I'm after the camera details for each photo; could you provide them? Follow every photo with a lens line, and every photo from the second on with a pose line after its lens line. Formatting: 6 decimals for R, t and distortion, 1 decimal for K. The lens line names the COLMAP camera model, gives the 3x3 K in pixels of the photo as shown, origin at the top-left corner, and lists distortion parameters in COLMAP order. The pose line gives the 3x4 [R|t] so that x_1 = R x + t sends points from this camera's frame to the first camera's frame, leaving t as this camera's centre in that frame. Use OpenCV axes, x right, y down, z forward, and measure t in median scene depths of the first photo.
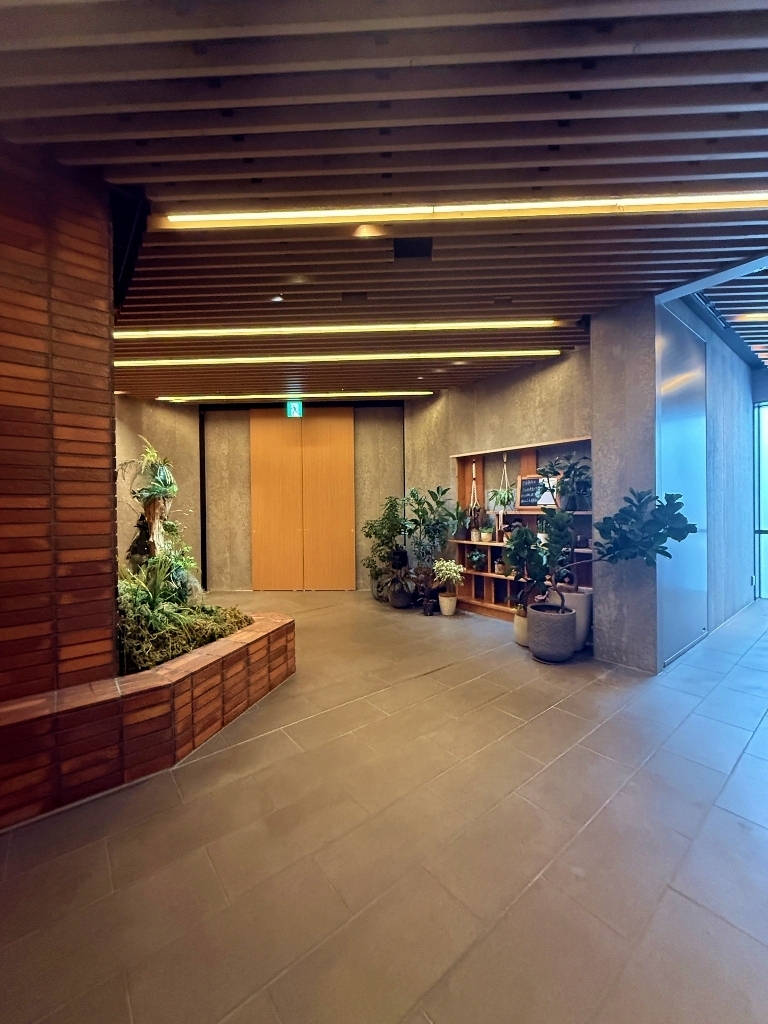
lens RADIAL K [[407.2, 0, 384.1], [0, 407.2, 510.6], [0, 0, 1]] dist [-0.000963, 0.000027]
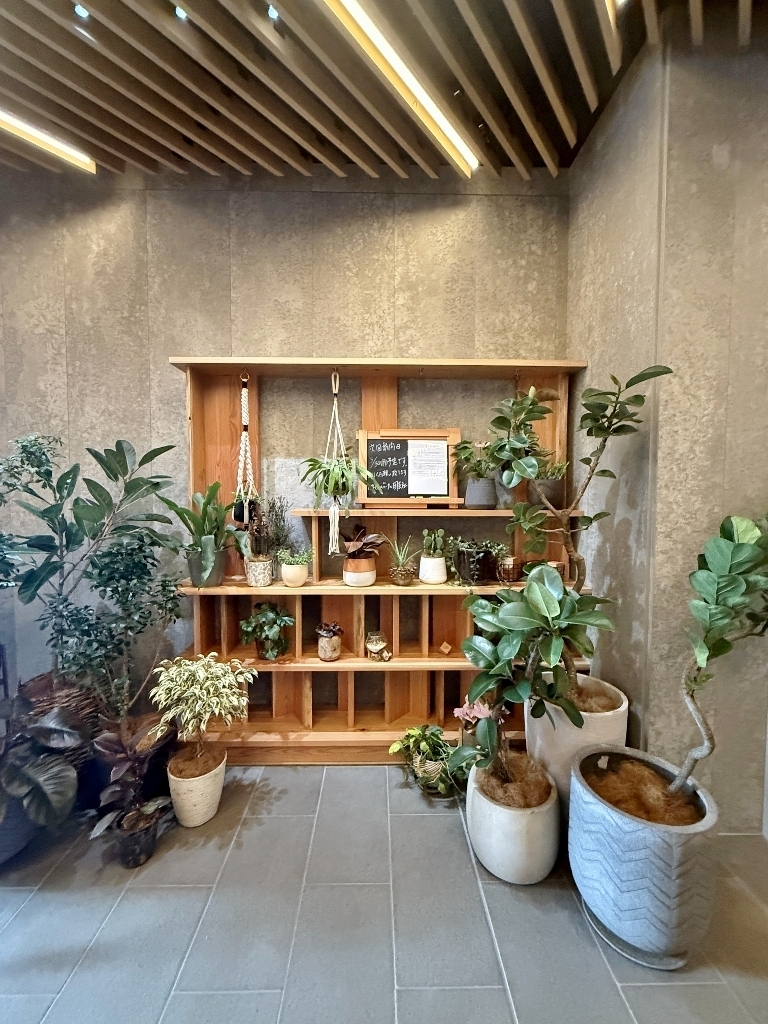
lens RADIAL K [[407.2, 0, 384.1], [0, 407.2, 510.6], [0, 0, 1]] dist [-0.000963, 0.000027]
pose [[0.615177, -0.021165, 0.788105, -0.012205], [-0.004437, 0.999531, 0.030307, -0.011252], [-0.788376, -0.022141, 0.614795, 0.773930]]
